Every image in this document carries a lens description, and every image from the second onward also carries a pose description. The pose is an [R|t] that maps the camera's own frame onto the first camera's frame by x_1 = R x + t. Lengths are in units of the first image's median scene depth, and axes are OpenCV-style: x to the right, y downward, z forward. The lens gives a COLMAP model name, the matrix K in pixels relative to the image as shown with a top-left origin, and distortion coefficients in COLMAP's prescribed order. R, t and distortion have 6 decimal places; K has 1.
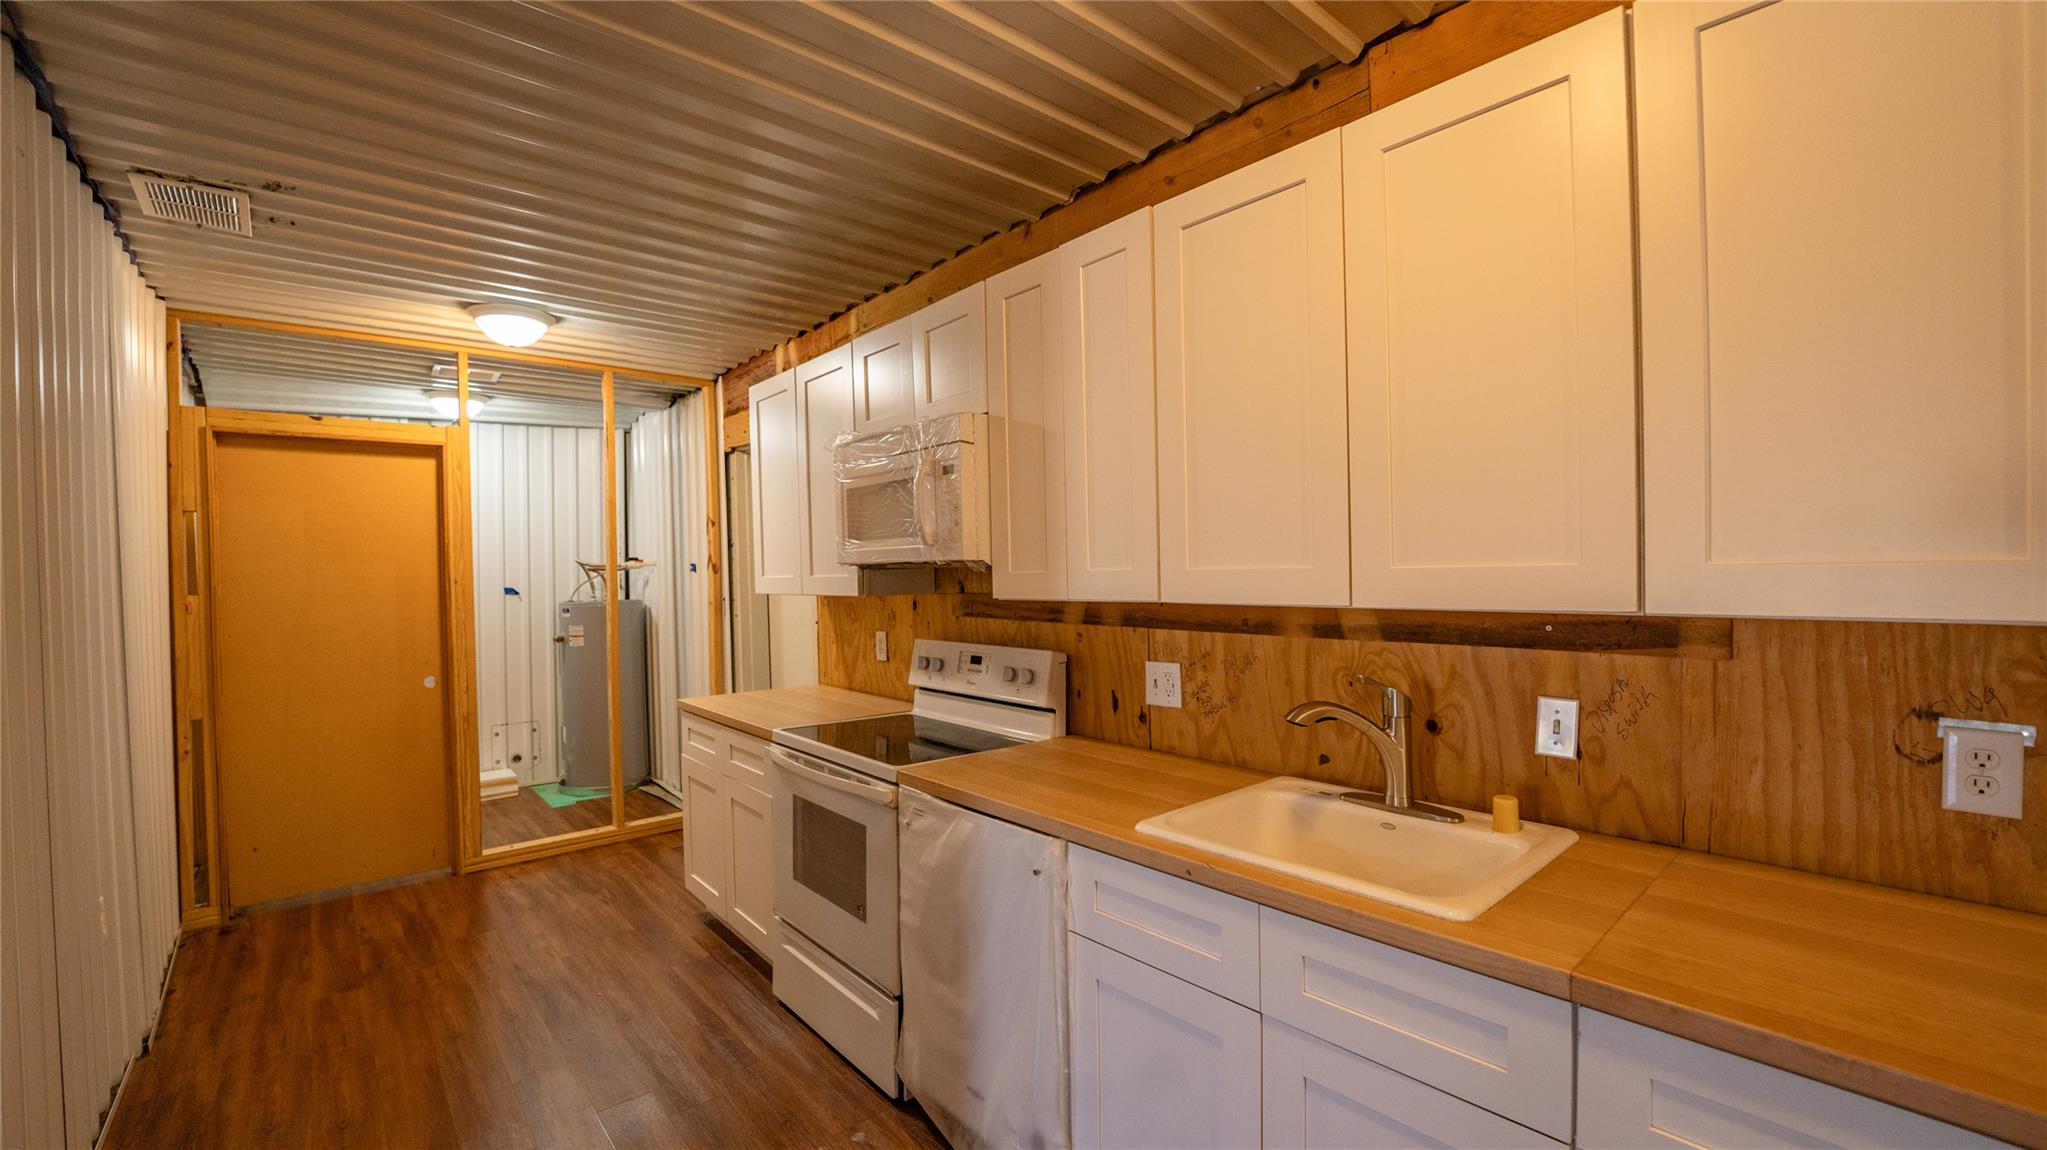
lens RADIAL K [[826.0, 0, 1020.9], [0, 826.0, 581.3], [0, 0, 1]] dist [-0.025653, 0.000525]
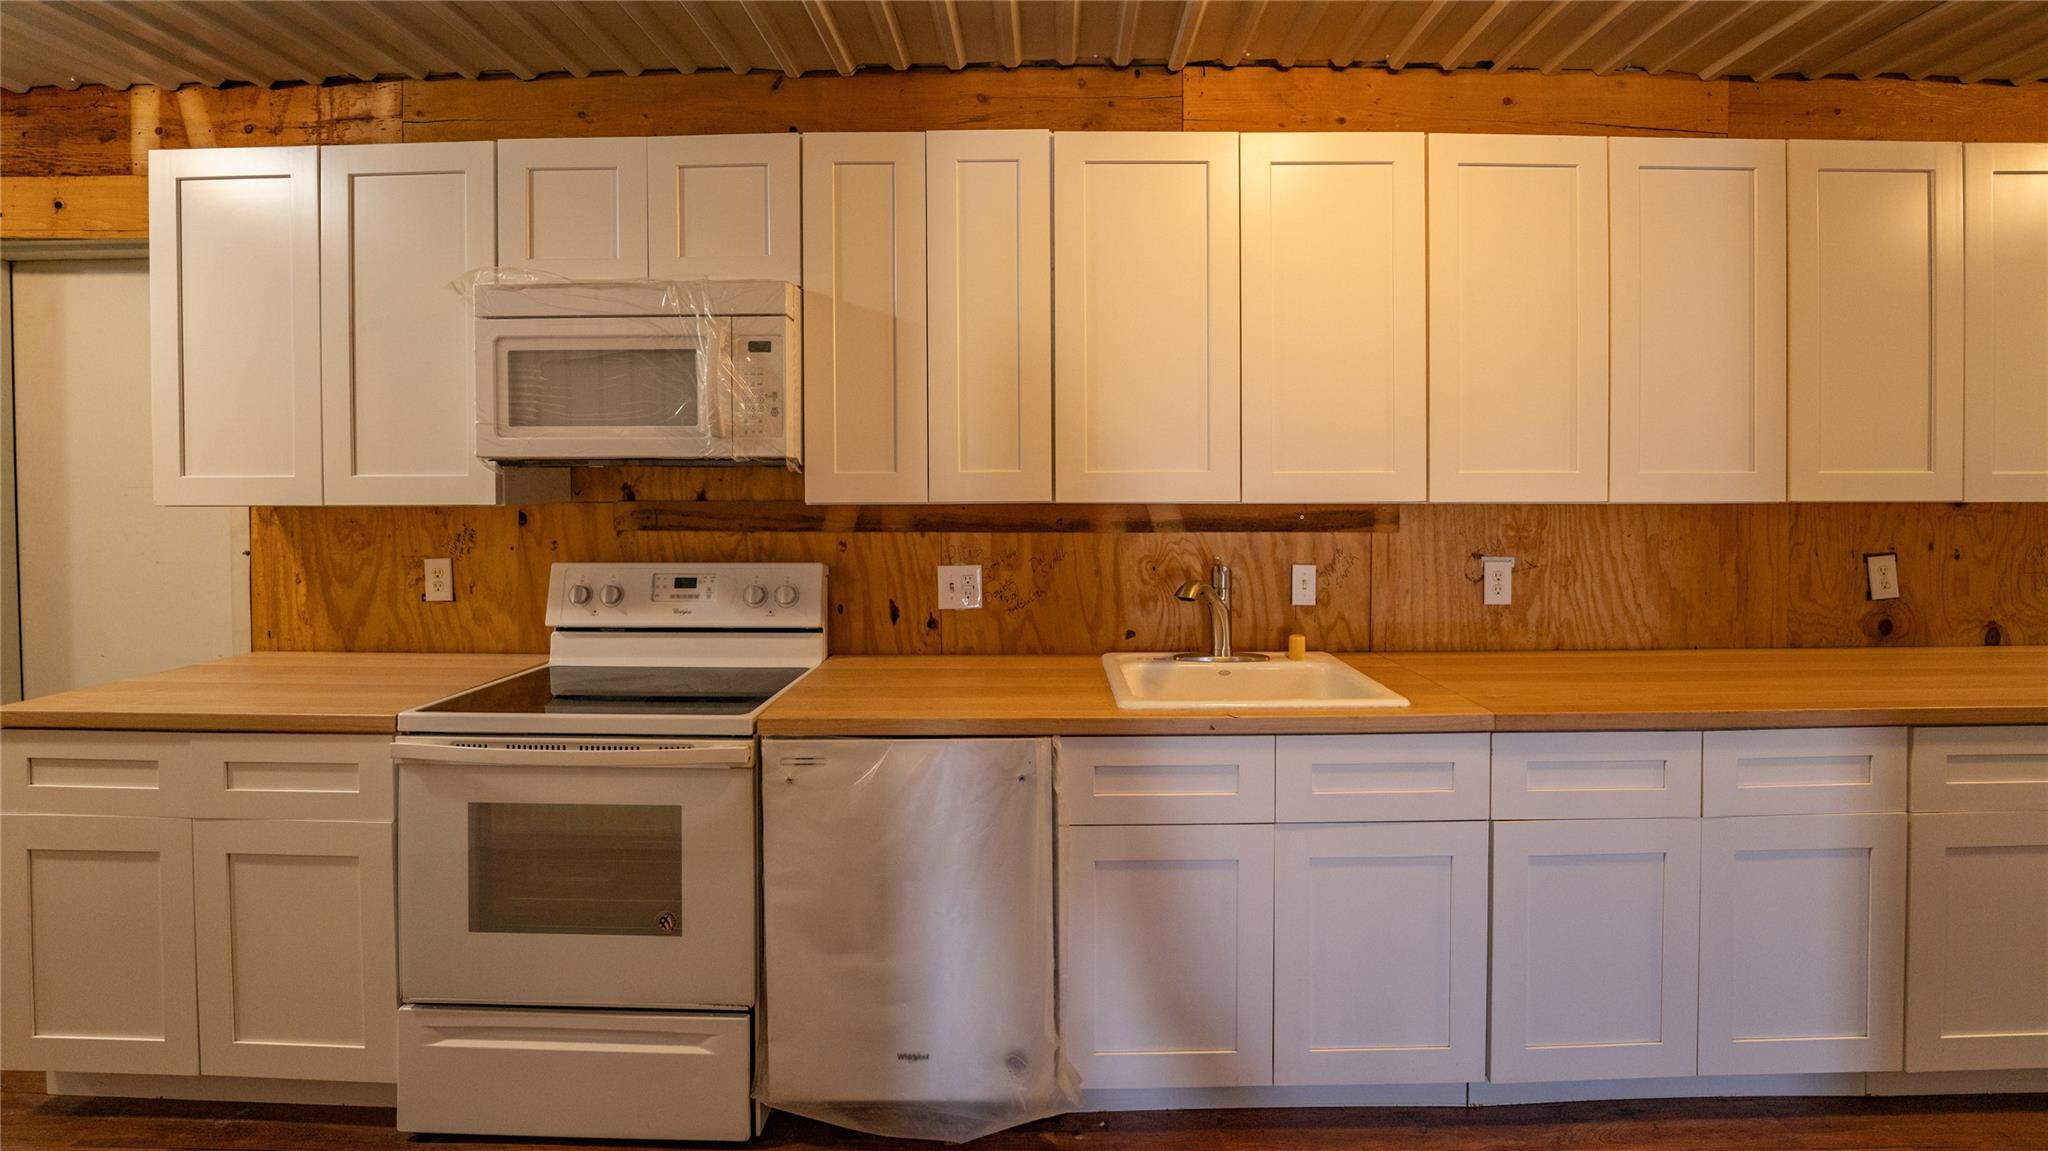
lens RADIAL K [[826.4, 0, 1051.1], [0, 826.4, 489.6], [0, 0, 1]] dist [-0.025653, 0.000525]
pose [[0.663286, 0.010522, 0.748292, -0.537923], [0.000552, 0.999894, -0.014550, 0.020787], [-0.748366, 0.010064, 0.663210, 0.254124]]
